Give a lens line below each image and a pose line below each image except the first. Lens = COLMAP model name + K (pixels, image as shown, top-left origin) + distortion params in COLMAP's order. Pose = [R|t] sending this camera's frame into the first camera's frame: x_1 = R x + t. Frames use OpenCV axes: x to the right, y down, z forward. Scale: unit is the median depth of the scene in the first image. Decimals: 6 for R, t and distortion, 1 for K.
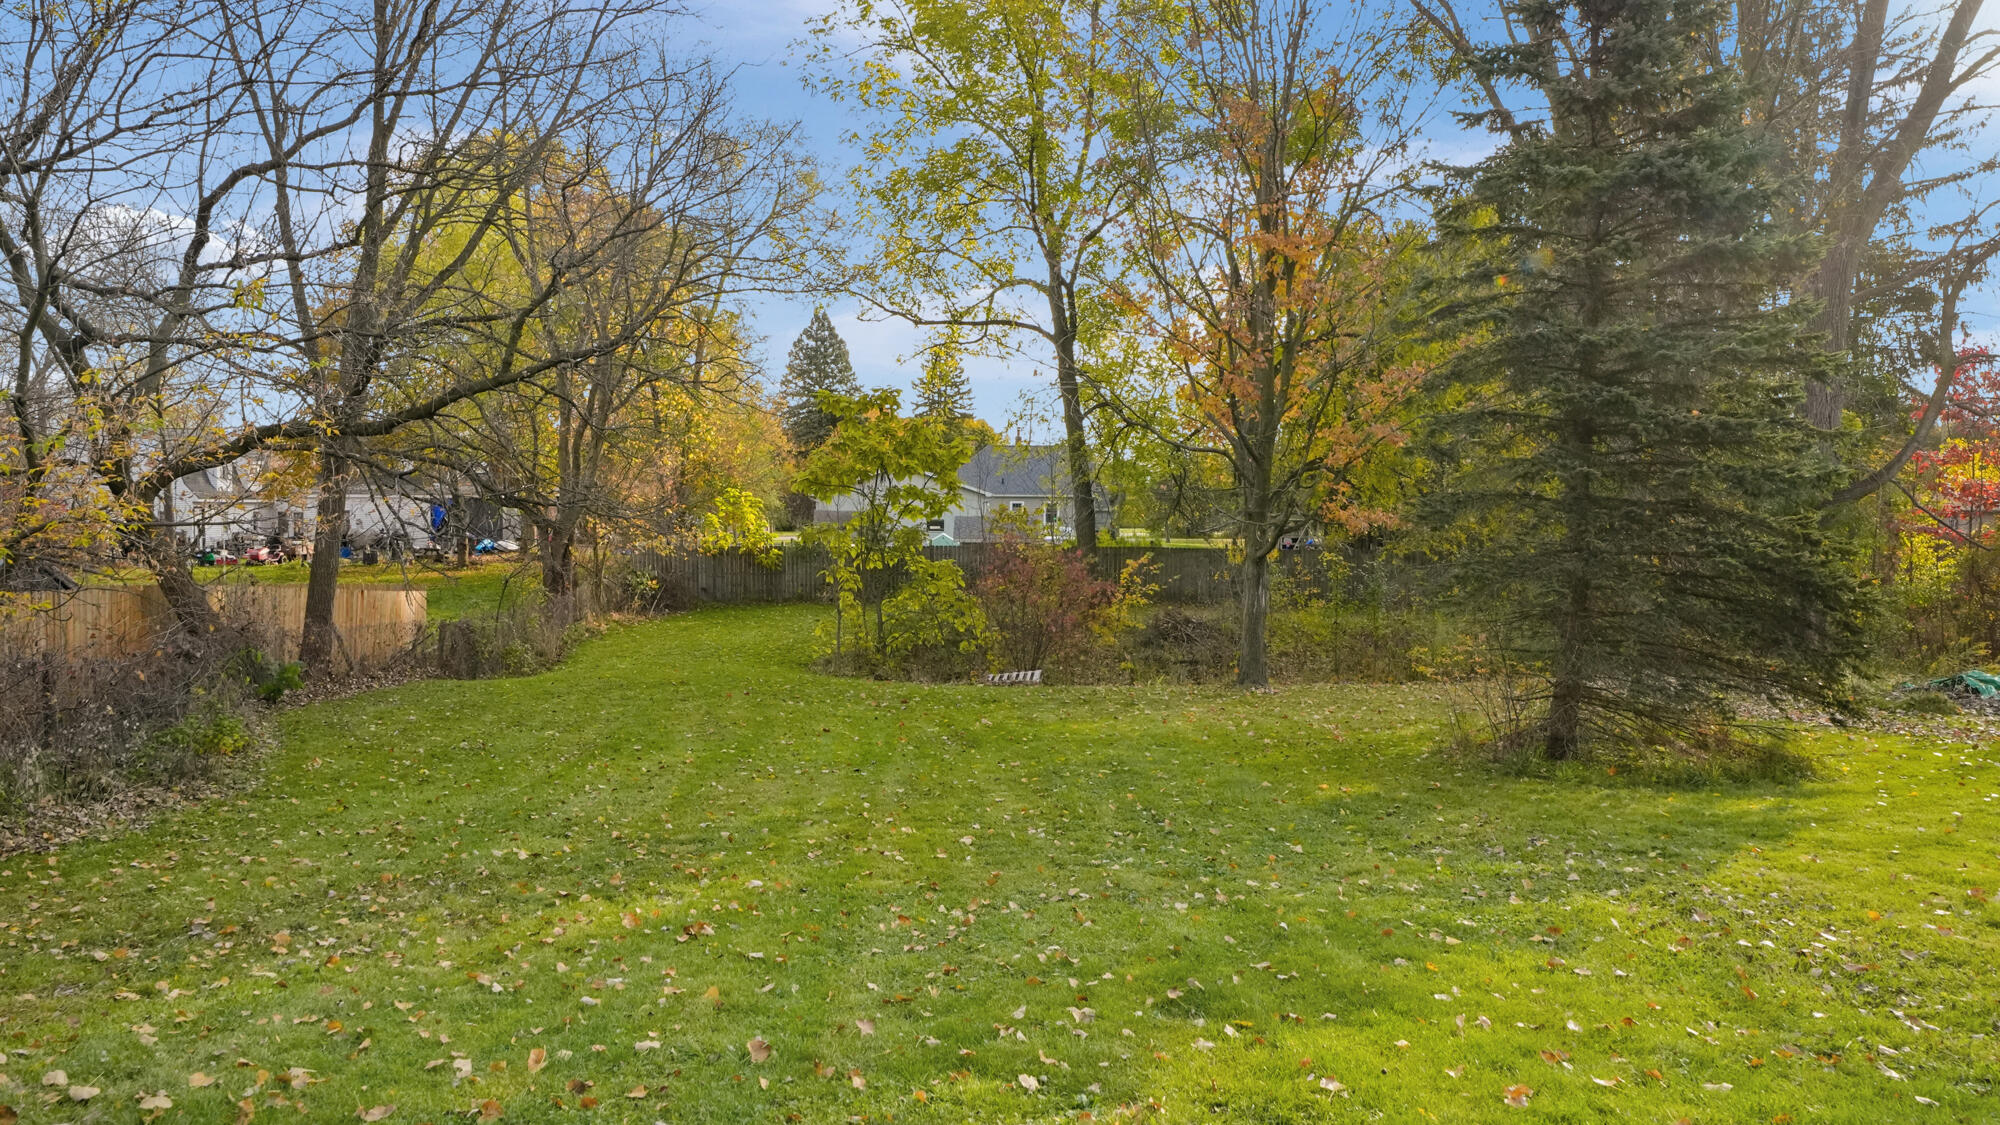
lens RADIAL K [[1377.7, 0, 1002.3], [0, 1377.7, 556.1], [0, 0, 1]] dist [0.023503, -0.000238]
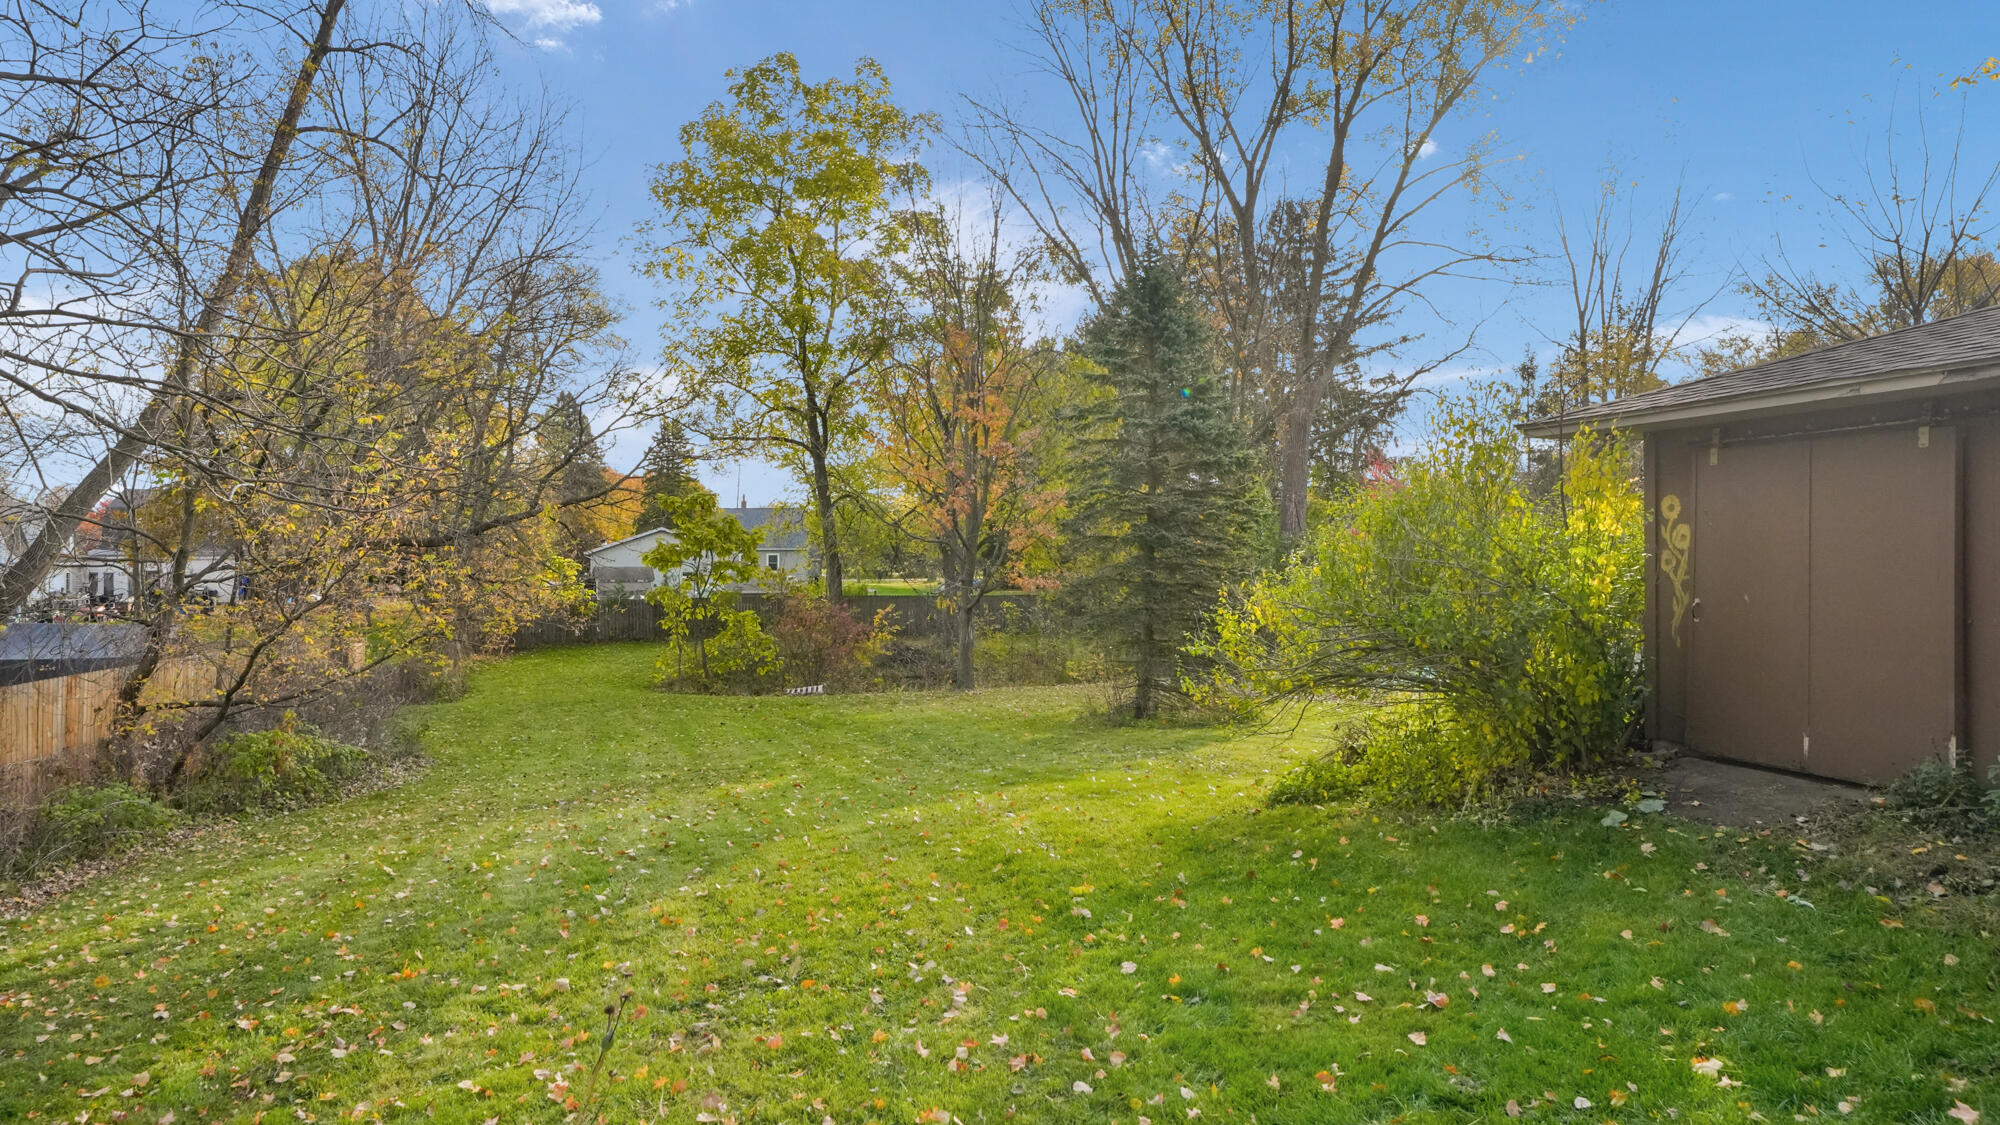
lens RADIAL K [[1243.1, 0, 998.9], [0, 1243.1, 565.9], [0, 0, 1]] dist [0.002842, 0.000258]
pose [[0.968261, -0.010753, 0.249712, -0.118404], [0.014753, 0.999791, -0.014151, -0.023428], [-0.249507, 0.017386, 0.968217, -0.341762]]
